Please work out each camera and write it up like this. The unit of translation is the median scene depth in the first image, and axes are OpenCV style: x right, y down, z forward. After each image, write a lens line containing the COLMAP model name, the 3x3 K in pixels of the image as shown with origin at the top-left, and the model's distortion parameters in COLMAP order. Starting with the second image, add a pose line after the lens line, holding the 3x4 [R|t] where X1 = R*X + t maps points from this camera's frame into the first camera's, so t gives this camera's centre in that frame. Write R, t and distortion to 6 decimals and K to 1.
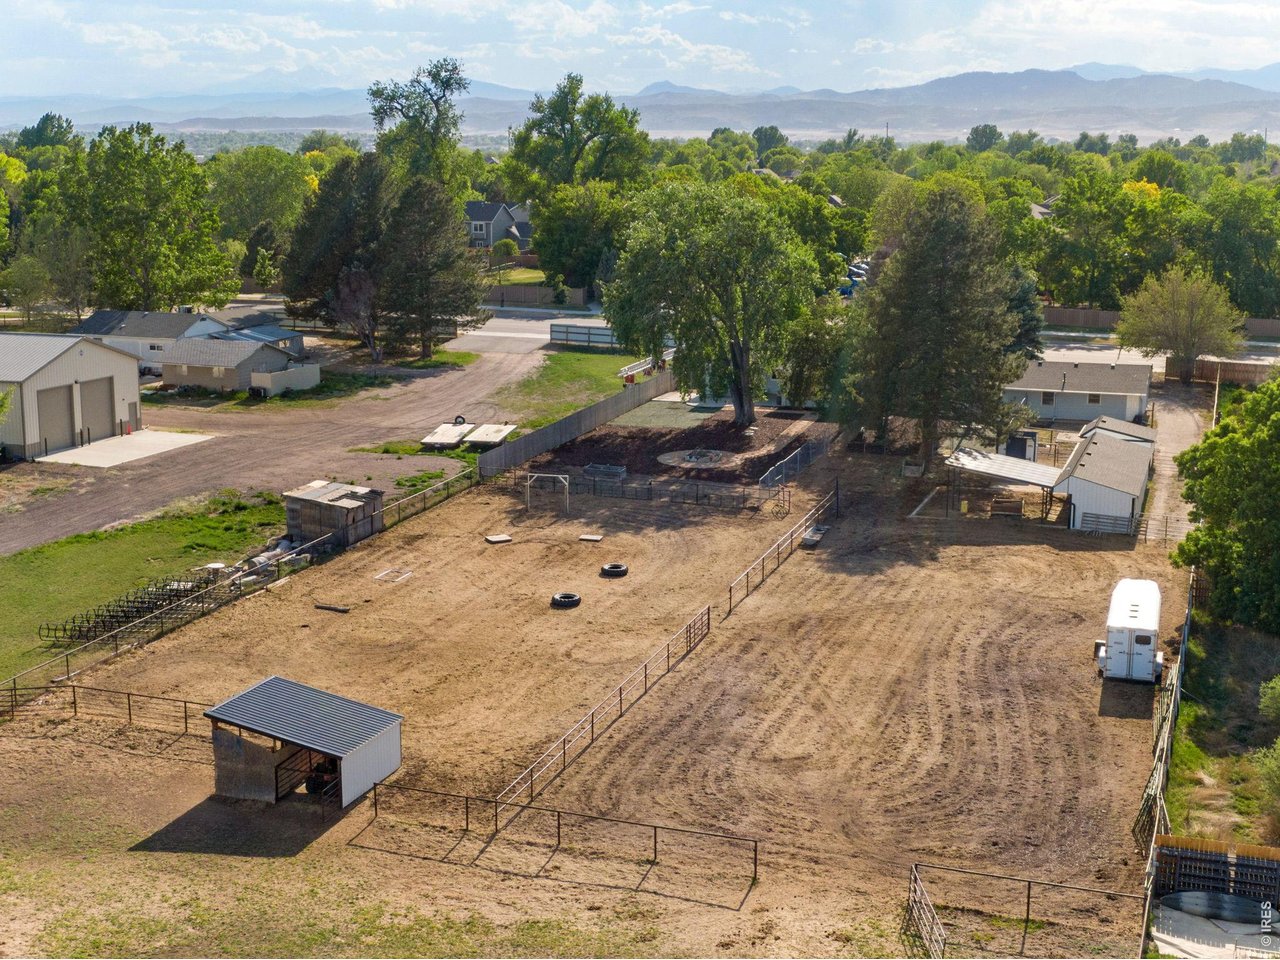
lens RADIAL K [[1694.2, 0, 640.0], [0, 1694.2, 480.0], [0, 0, 1]] dist [0.005111, -0.020510]
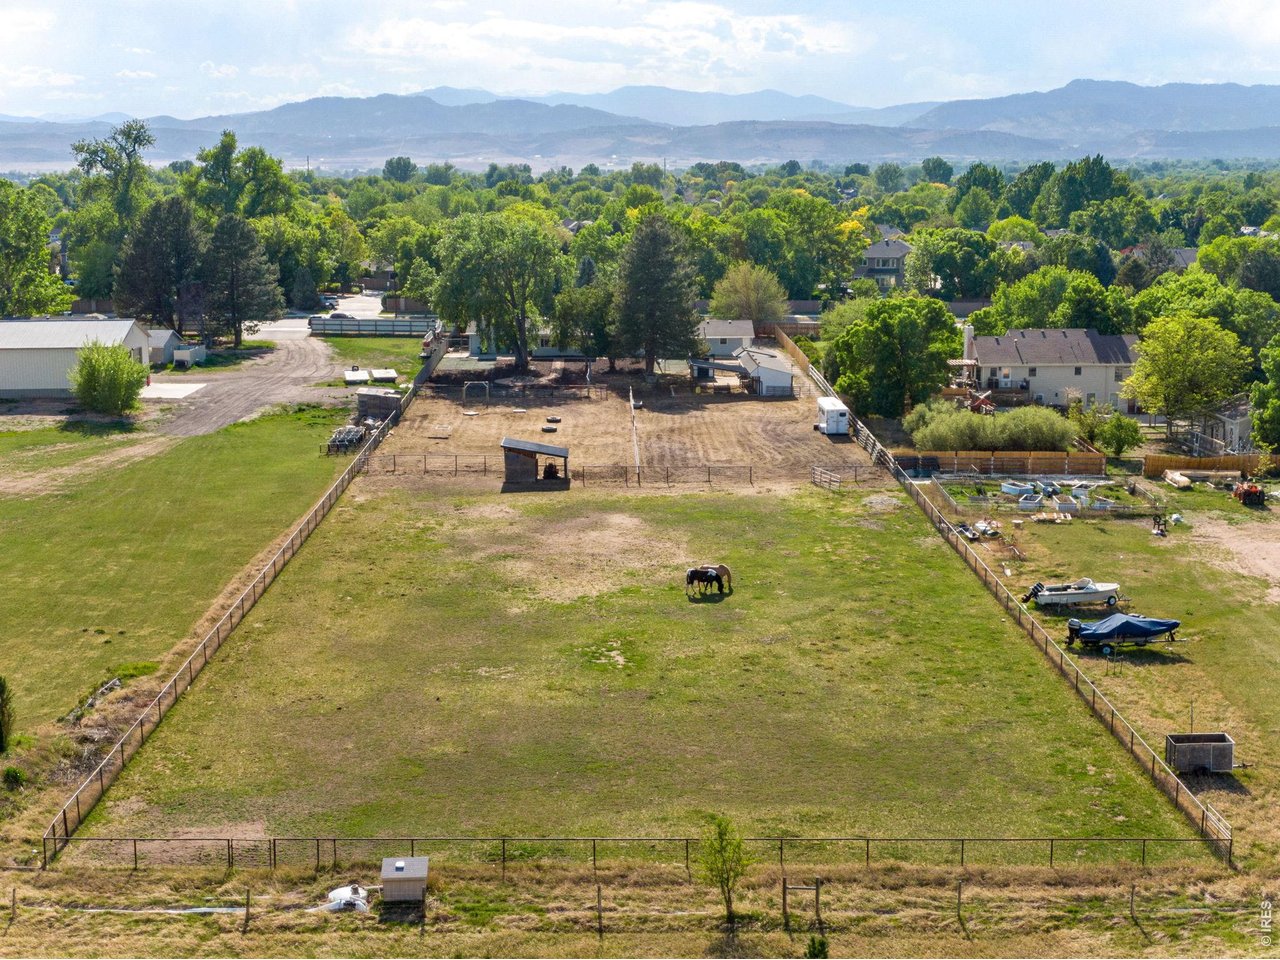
lens RADIAL K [[1859.3, 0, 640.0], [0, 1859.3, 480.0], [0, 0, 1]] dist [-0.022035, 0.066105]
pose [[0.936647, -0.070134, 0.343182, -0.254206], [0.081218, 0.996534, -0.018012, 0.065393], [-0.340730, 0.044743, 0.939096, -0.378985]]
